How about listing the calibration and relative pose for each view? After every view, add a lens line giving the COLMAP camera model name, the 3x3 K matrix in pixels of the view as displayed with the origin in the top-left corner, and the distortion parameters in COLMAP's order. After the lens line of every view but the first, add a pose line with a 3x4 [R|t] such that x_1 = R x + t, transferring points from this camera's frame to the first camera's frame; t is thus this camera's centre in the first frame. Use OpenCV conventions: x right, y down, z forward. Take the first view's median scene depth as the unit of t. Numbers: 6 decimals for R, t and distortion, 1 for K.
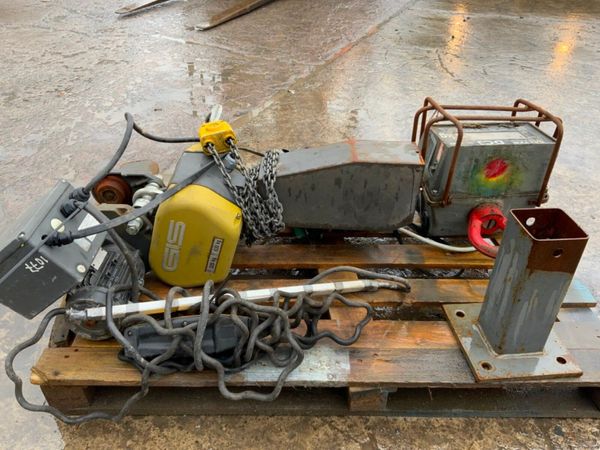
lens RADIAL K [[505.0, 0, 300.3], [0, 505.0, 236.8], [0, 0, 1]] dist [-0.003941, -0.013635]
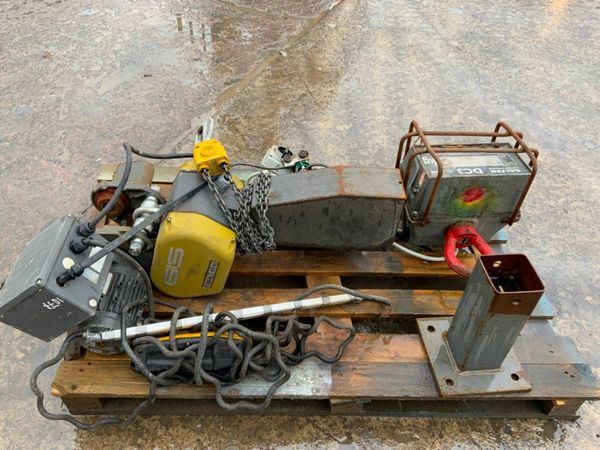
lens RADIAL K [[505.0, 0, 300.3], [0, 505.0, 236.8], [0, 0, 1]] dist [-0.003941, -0.013635]
pose [[0.999655, 0.013894, 0.022292, -0.002278], [-0.017247, 0.987275, 0.158086, -0.224141], [-0.019812, -0.158416, 0.987174, -0.071774]]
